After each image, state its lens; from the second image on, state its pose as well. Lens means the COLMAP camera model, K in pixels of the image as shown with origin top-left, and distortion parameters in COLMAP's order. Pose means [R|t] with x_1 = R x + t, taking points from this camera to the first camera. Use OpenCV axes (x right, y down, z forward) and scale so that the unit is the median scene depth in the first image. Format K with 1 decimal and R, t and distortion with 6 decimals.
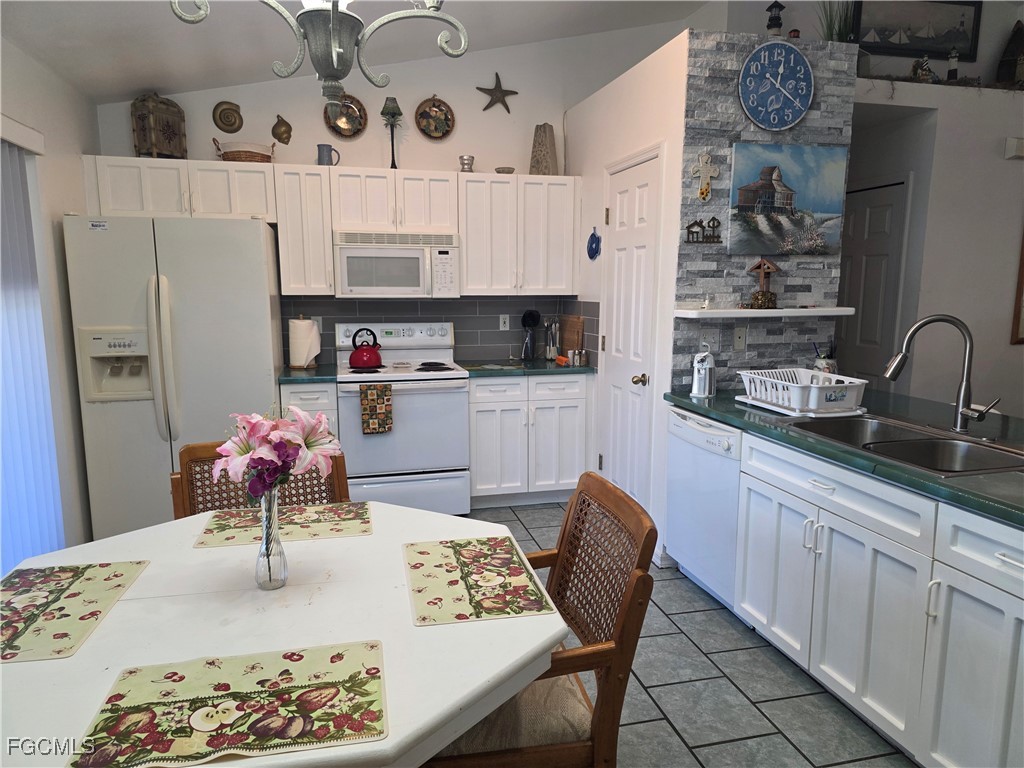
lens RADIAL K [[691.9, 0, 507.5], [0, 691.9, 385.2], [0, 0, 1]] dist [0.064656, -0.057515]
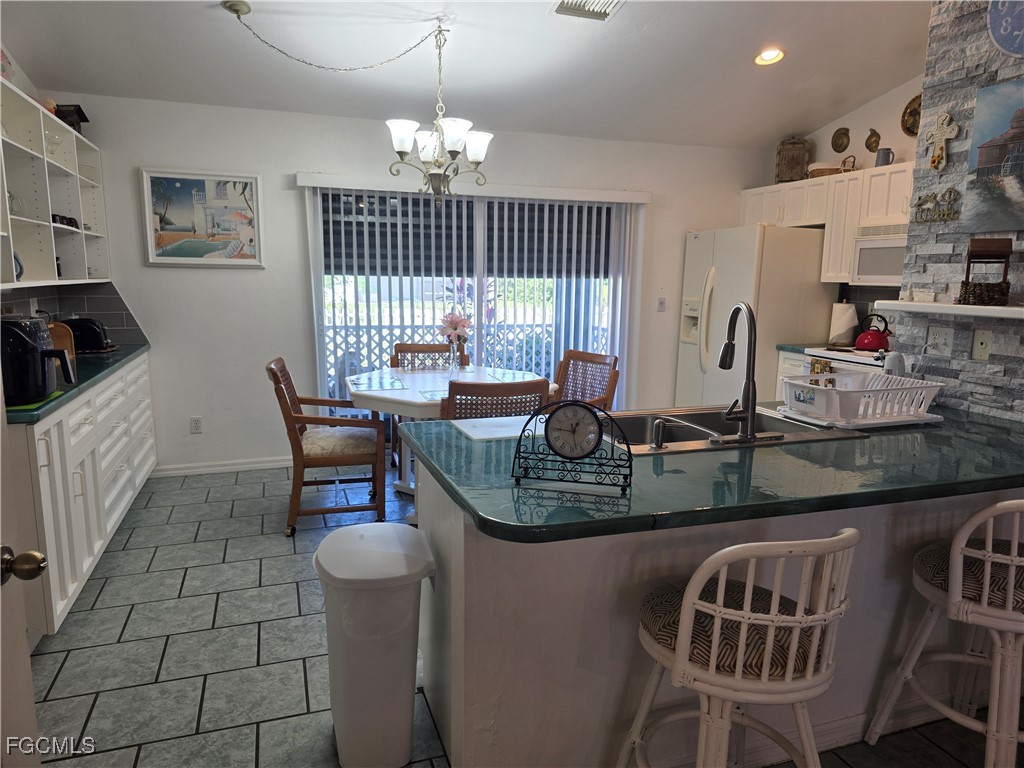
lens RADIAL K [[691.9, 0, 507.5], [0, 691.9, 385.2], [0, 0, 1]] dist [0.064656, -0.057515]
pose [[0.074904, 0.160824, -0.984137, 1.081444], [-0.158207, 0.976326, 0.147506, -0.057624], [0.984561, 0.144648, 0.098574, 0.446983]]
